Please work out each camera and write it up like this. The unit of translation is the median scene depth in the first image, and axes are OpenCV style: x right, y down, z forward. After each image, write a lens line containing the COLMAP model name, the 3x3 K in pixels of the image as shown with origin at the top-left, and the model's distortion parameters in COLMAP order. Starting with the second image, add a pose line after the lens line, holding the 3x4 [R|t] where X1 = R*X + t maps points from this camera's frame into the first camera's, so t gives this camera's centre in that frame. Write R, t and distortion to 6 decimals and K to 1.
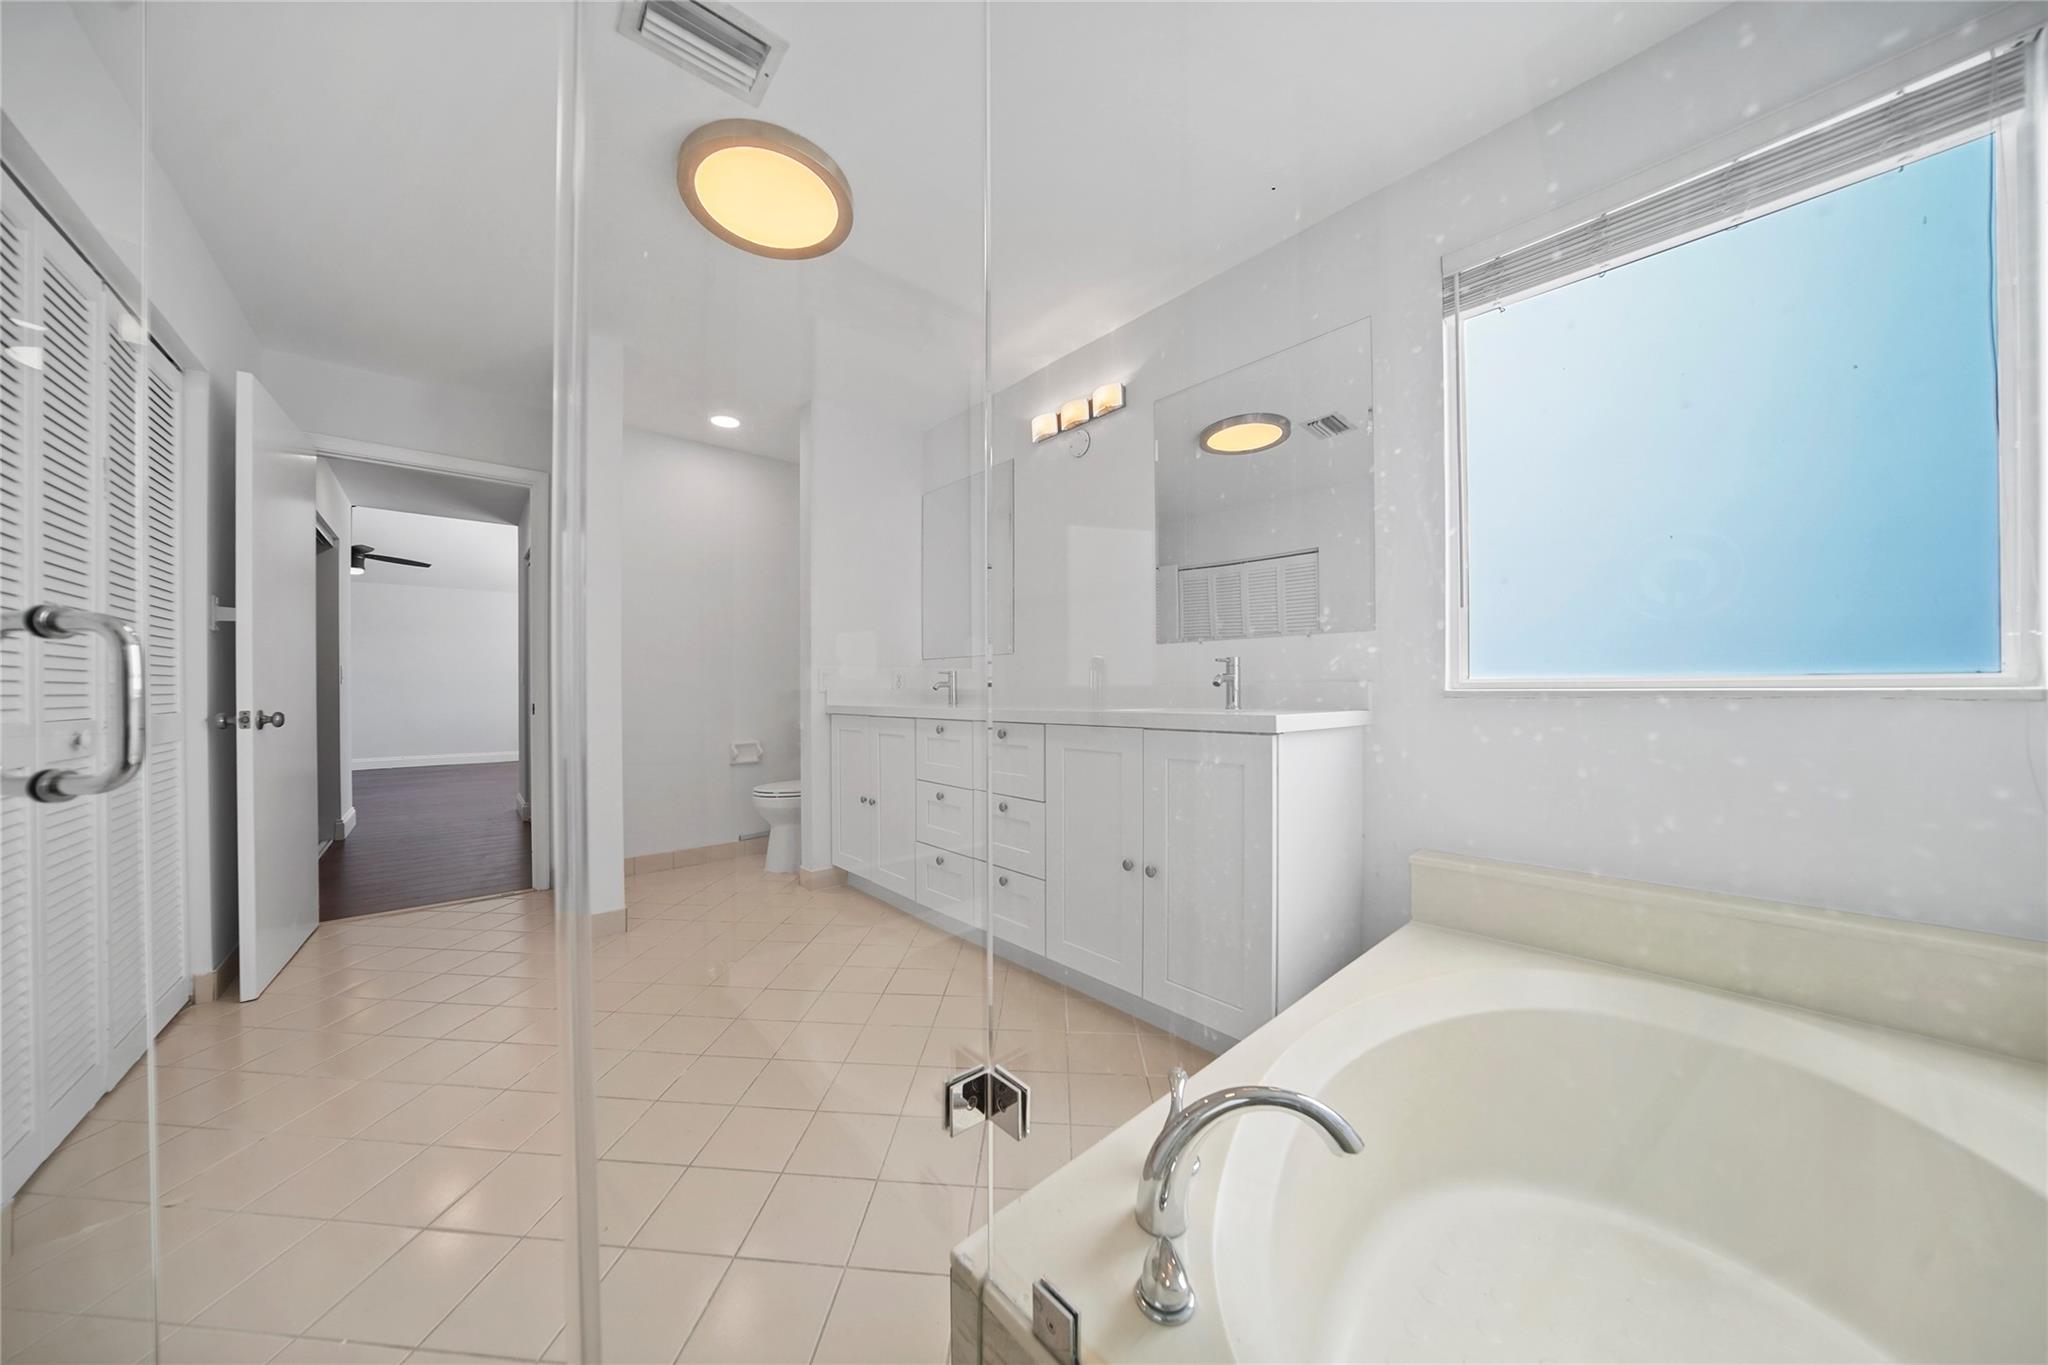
lens RADIAL K [[672.0, 0, 1015.6], [0, 672.0, 686.6], [0, 0, 1]] dist [-0.019015, 0.001000]
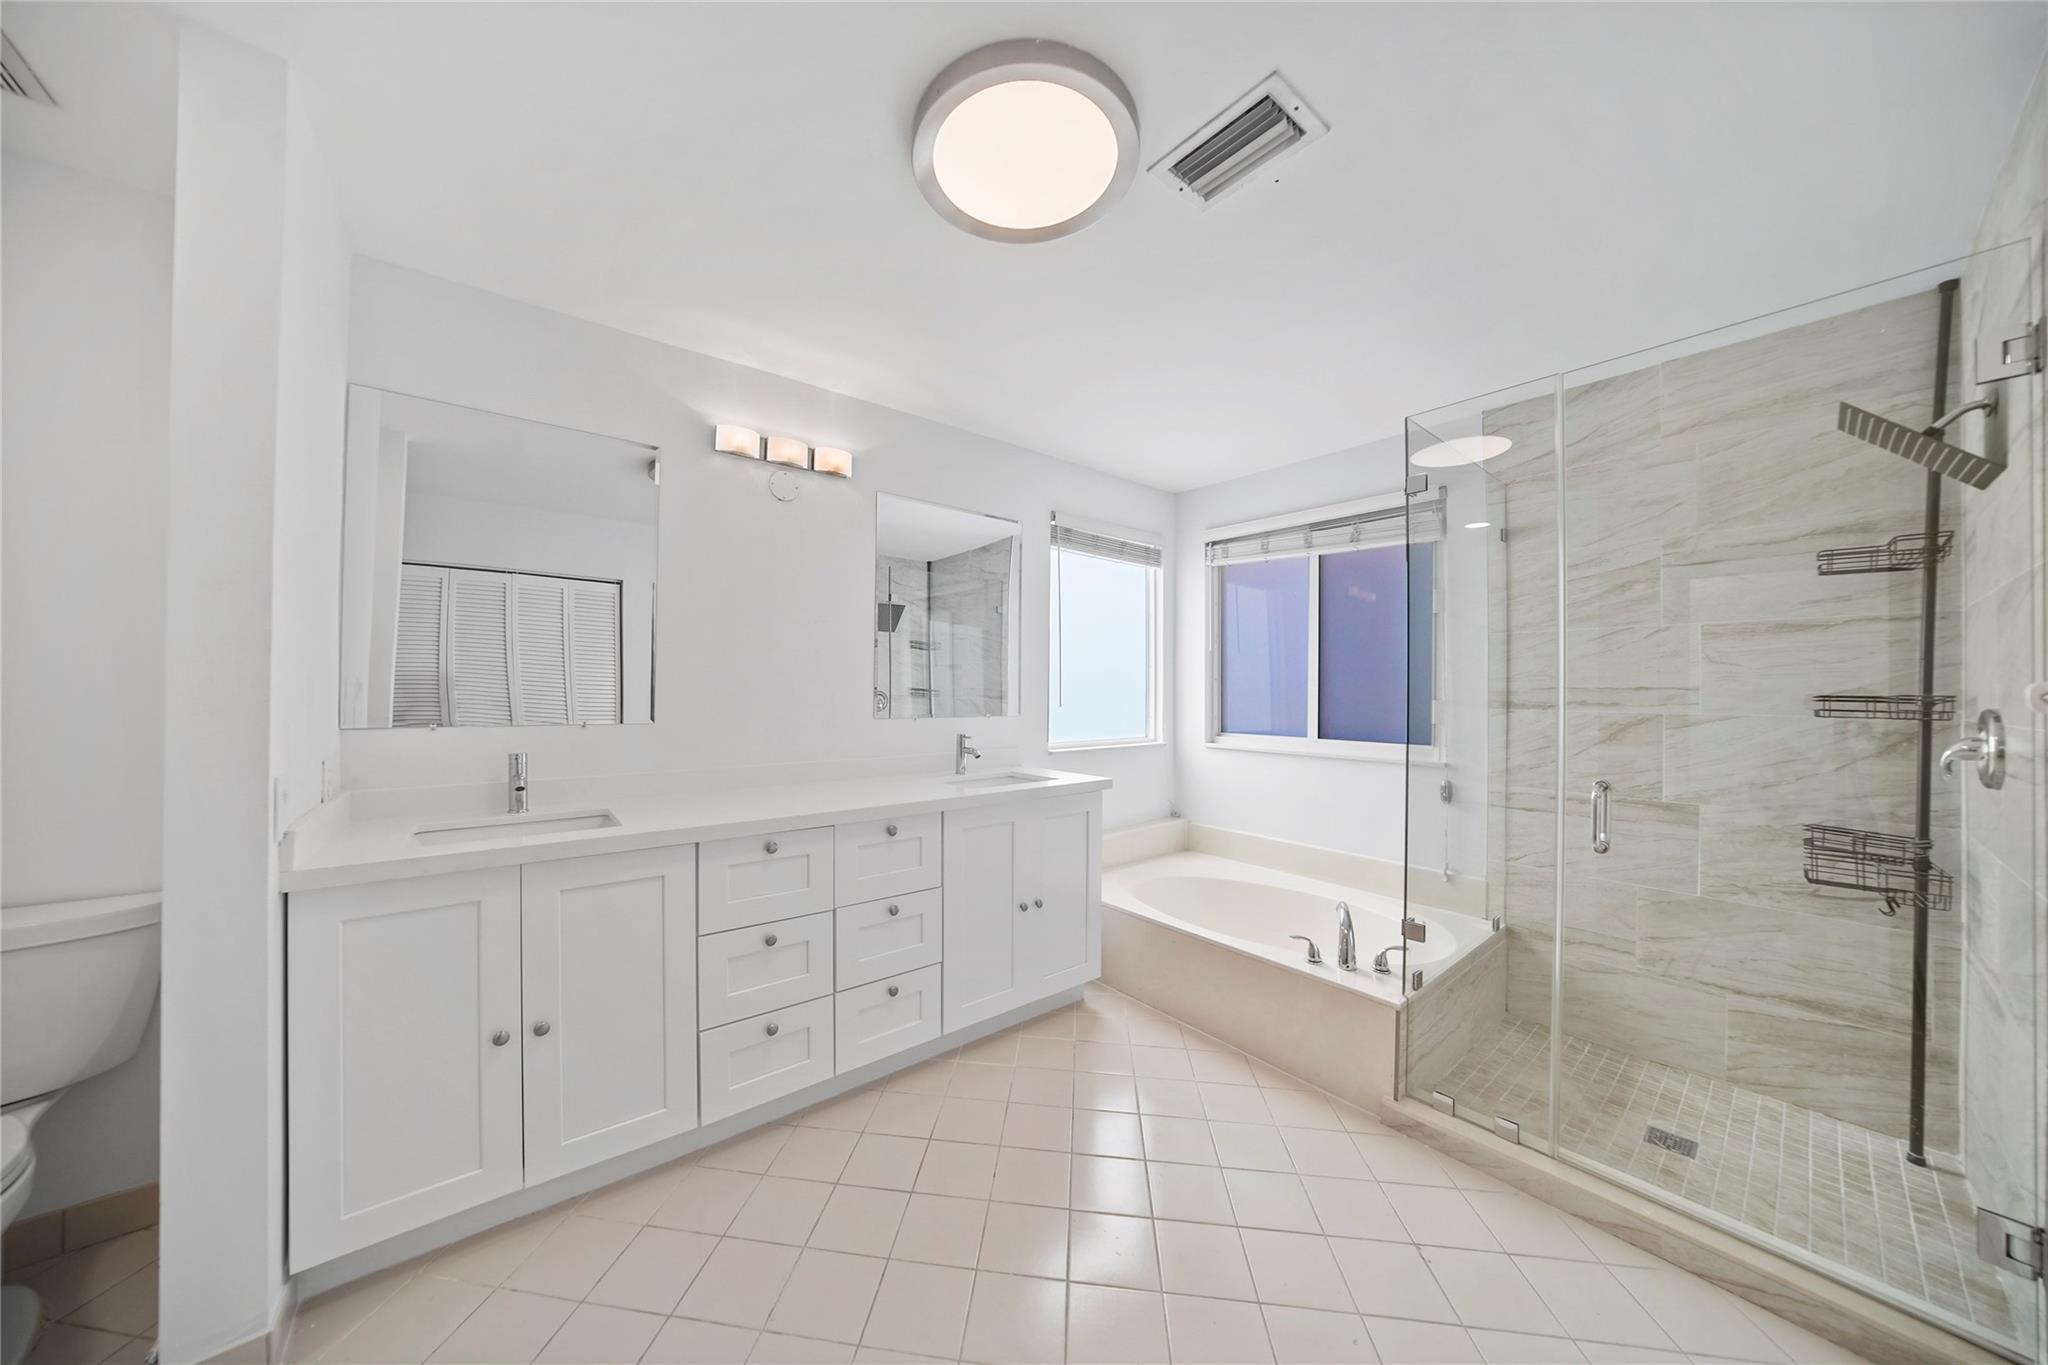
lens RADIAL K [[672.0, 0, 1025.1], [0, 672.0, 687.3], [0, 0, 1]] dist [-0.019015, 0.001000]
pose [[0.017262, 0.011208, 0.999788, -0.769758], [-0.018271, 0.999774, -0.010892, -0.096735], [-0.999684, -0.018080, 0.017463, 0.671614]]
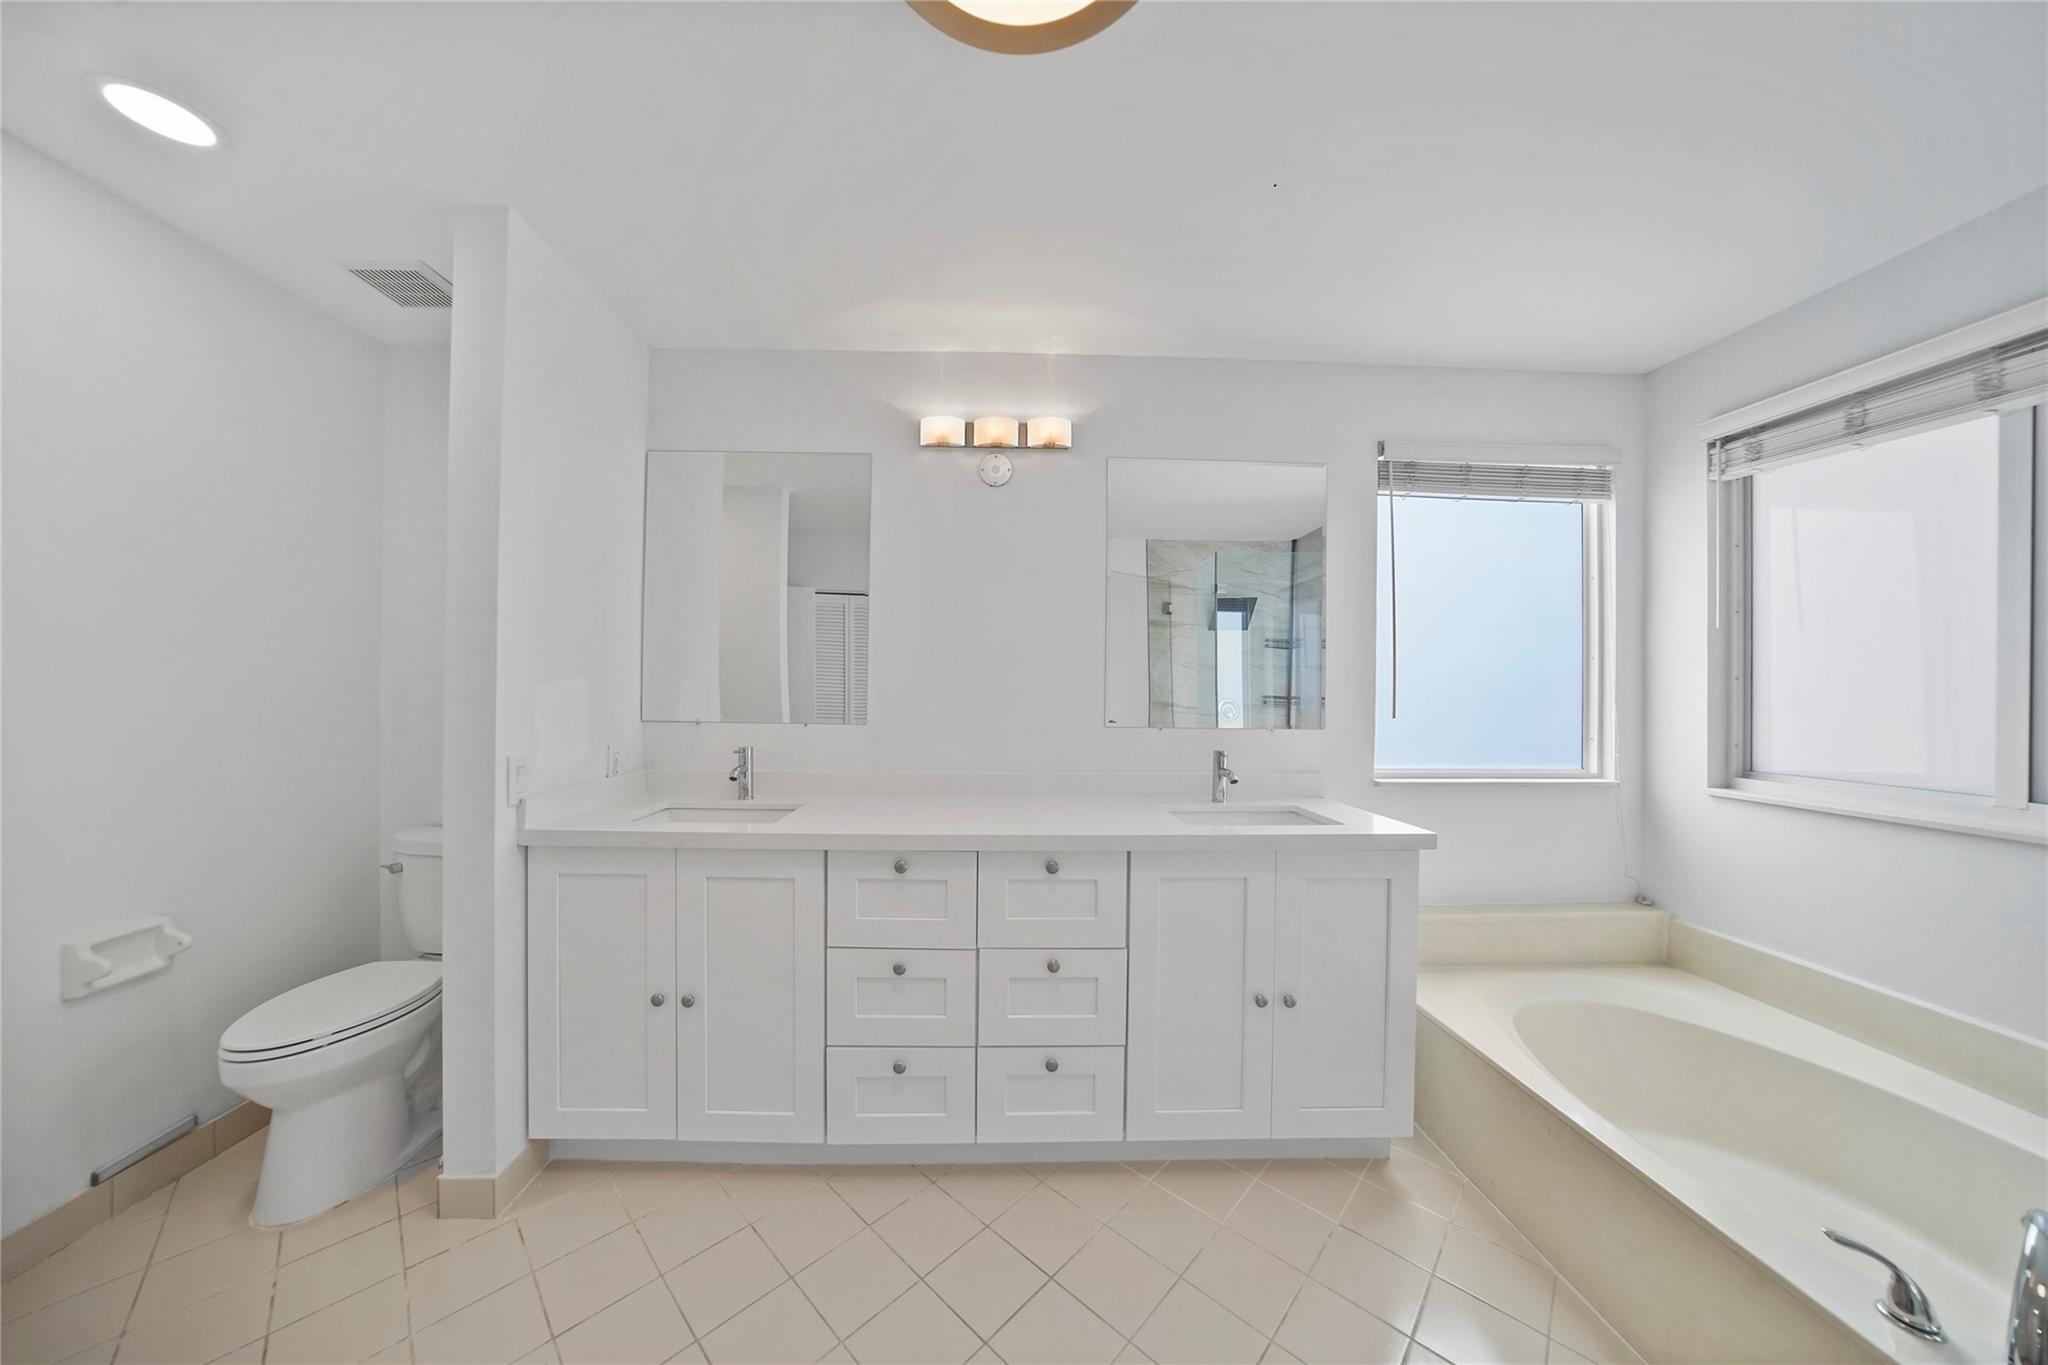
lens RADIAL K [[672.0, 0, 1005.0], [0, 672.0, 693.2], [0, 0, 1]] dist [-0.019015, 0.001000]
pose [[0.627679, 0.012230, 0.778376, -0.520369], [-0.024468, 0.999693, 0.004024, -0.100105], [-0.778087, -0.021572, 0.627786, 0.485463]]
